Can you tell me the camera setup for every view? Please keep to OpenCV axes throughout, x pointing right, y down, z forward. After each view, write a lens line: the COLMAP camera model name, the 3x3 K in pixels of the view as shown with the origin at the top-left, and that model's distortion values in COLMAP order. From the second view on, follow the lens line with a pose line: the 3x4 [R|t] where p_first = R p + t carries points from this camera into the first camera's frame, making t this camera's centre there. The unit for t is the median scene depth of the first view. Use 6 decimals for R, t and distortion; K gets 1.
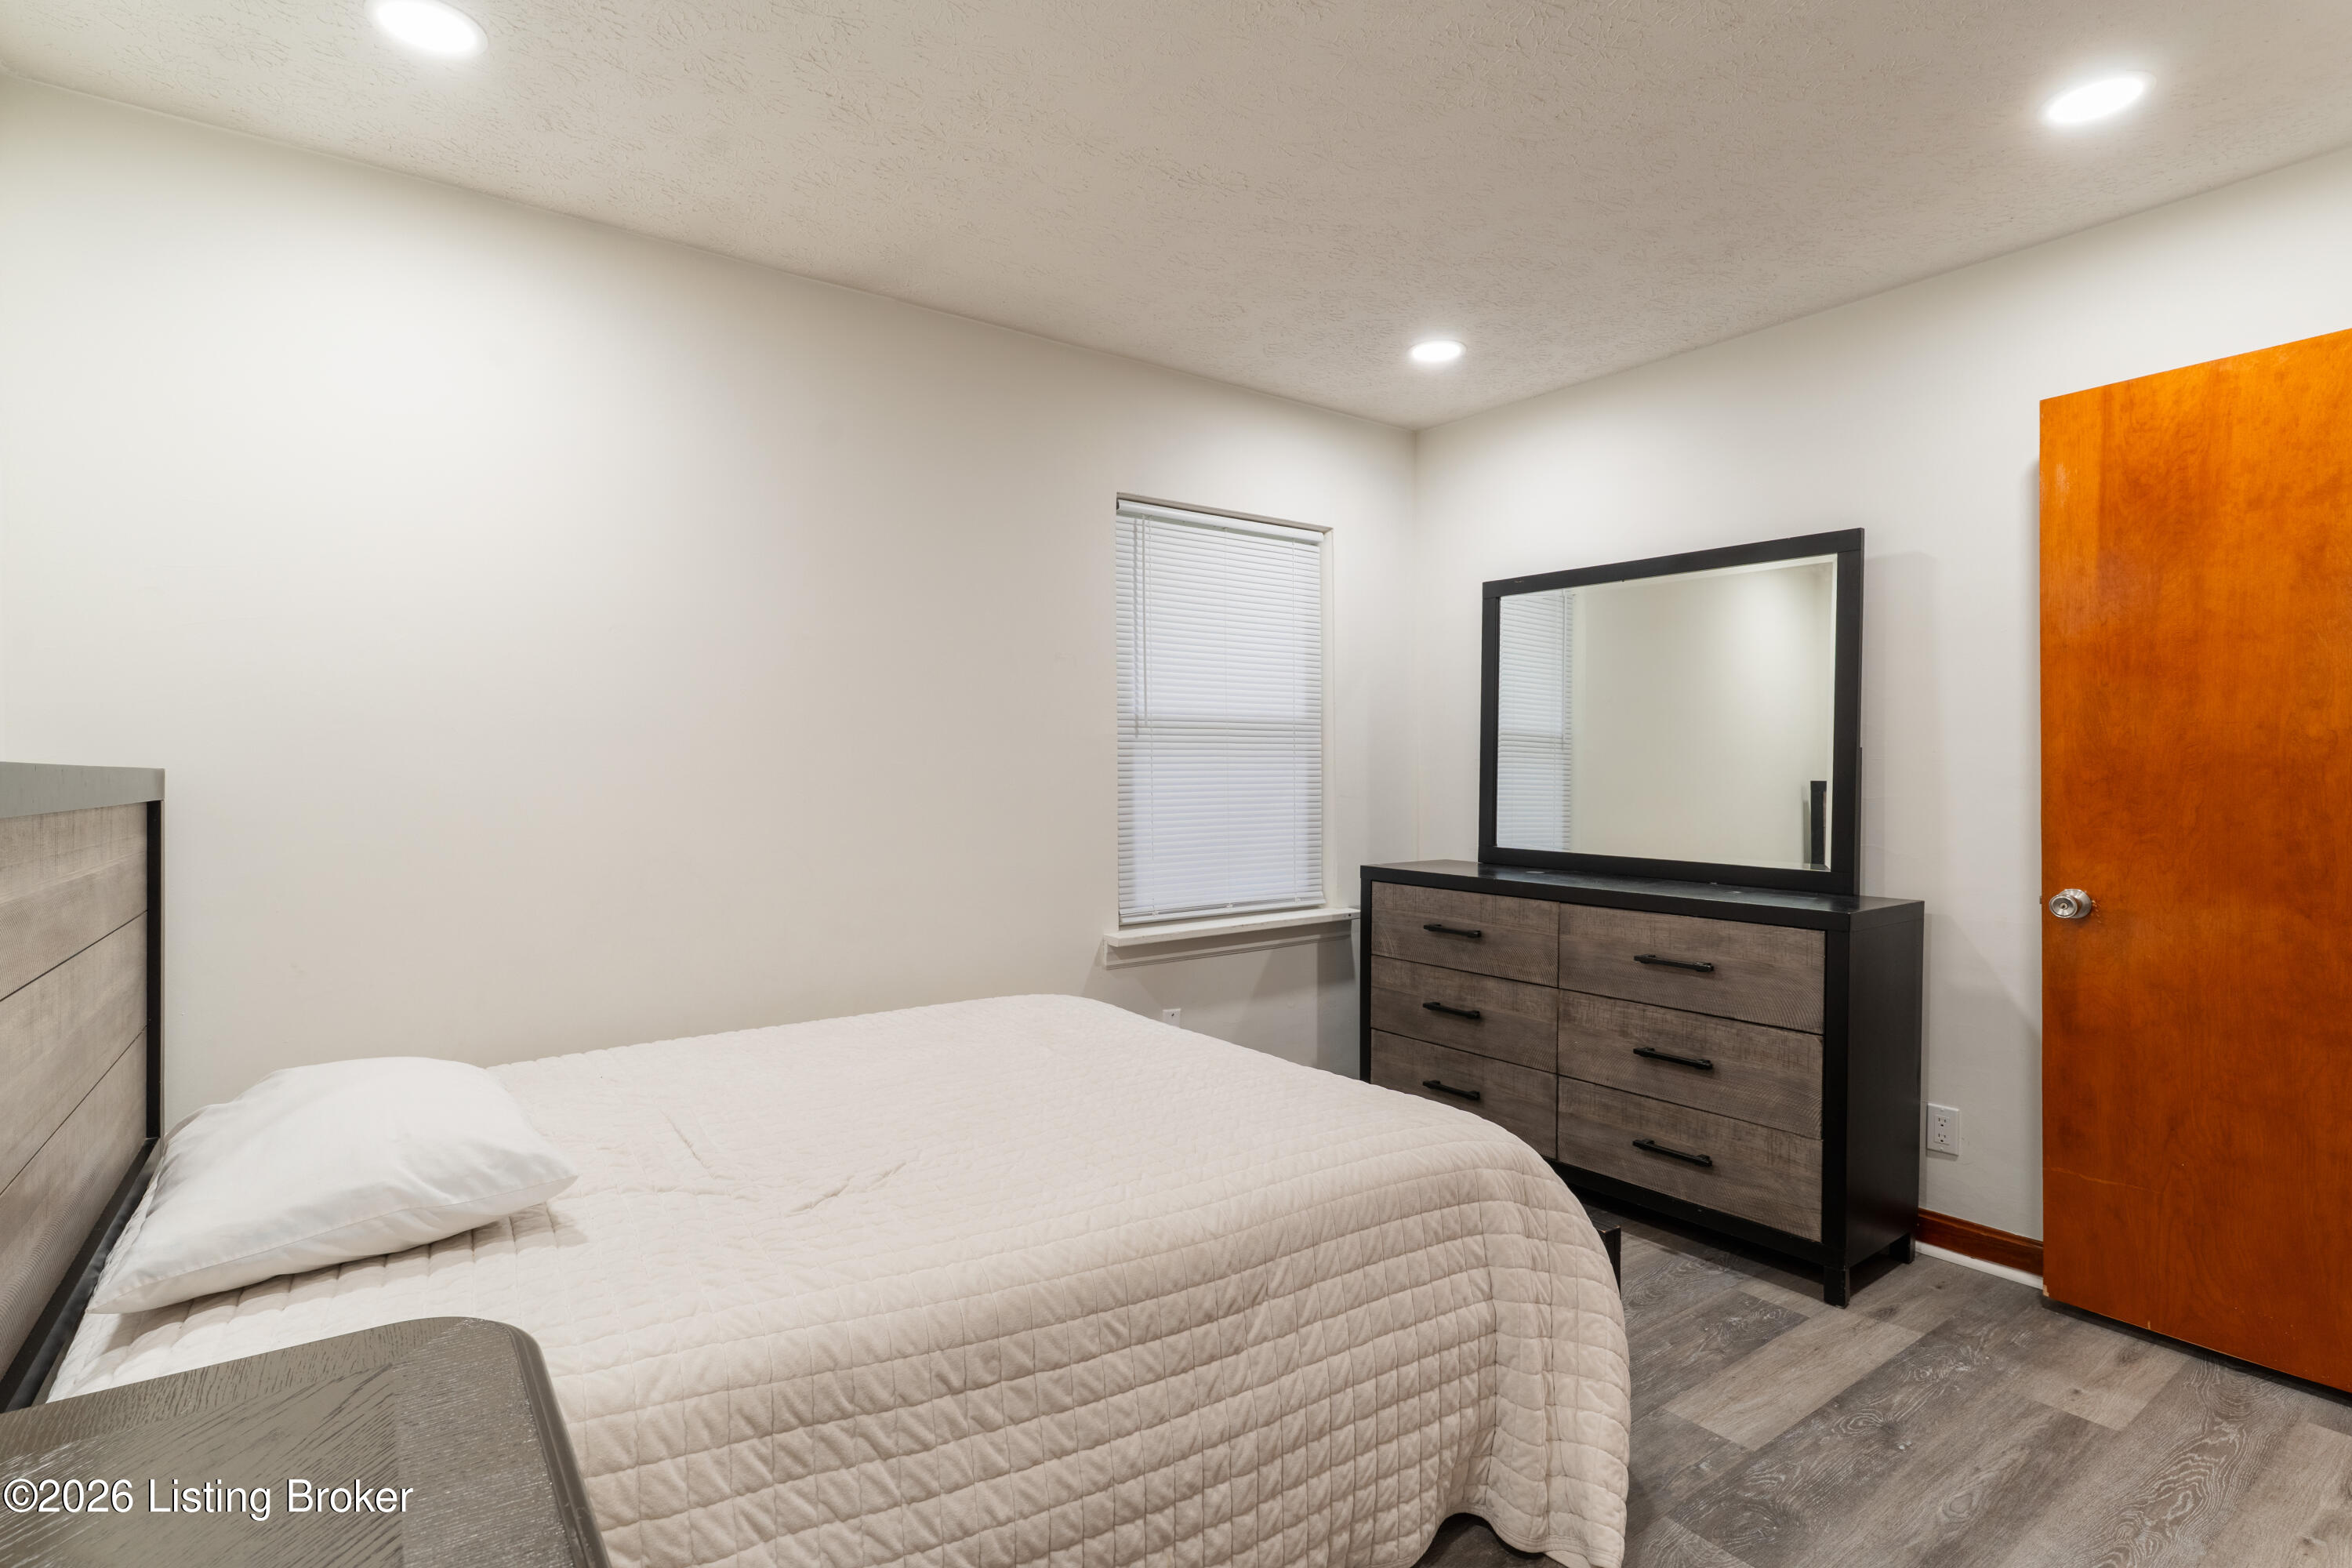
lens RADIAL K [[1128.4, 0, 1173.2], [0, 1128.4, 783.0], [0, 0, 1]] dist [0.003748, -0.000081]
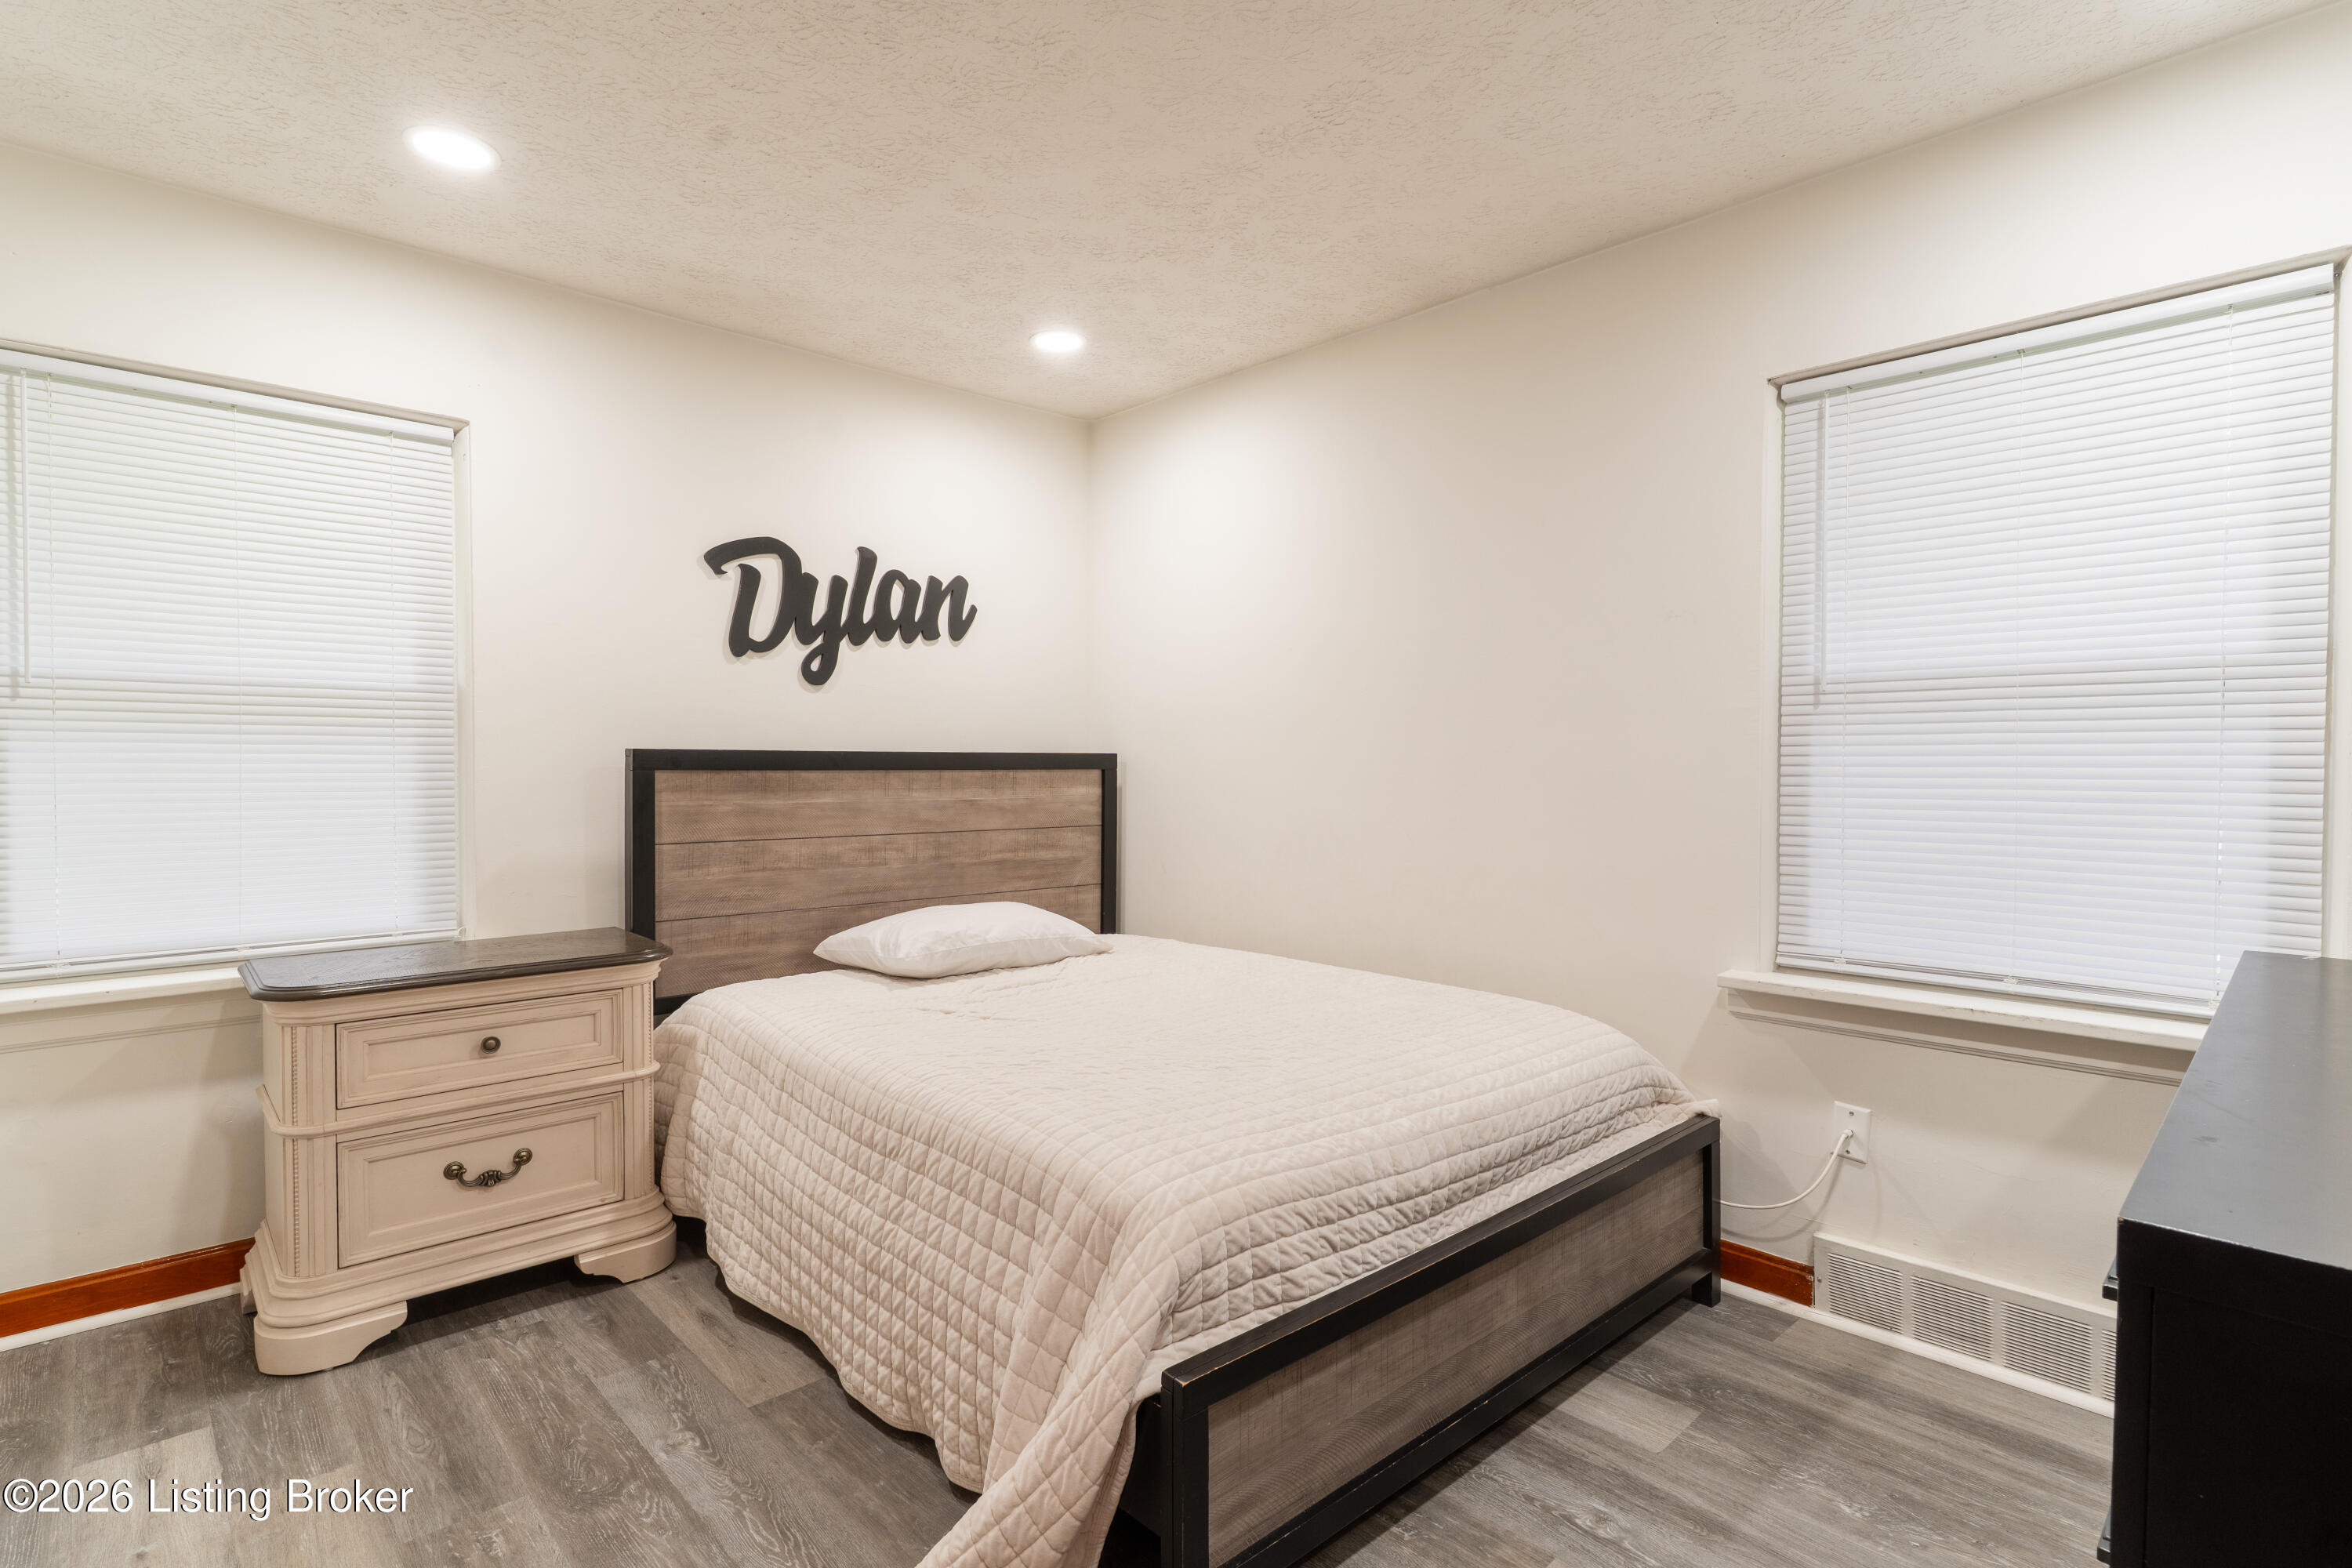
lens RADIAL K [[1128.4, 0, 1174.7], [0, 1128.4, 777.7], [0, 0, 1]] dist [0.003748, -0.000081]
pose [[0.147123, 0.007414, -0.989090, 0.623833], [-0.021310, 0.999764, 0.004324, 0.008560], [0.988889, 0.020441, 0.147246, 0.501388]]
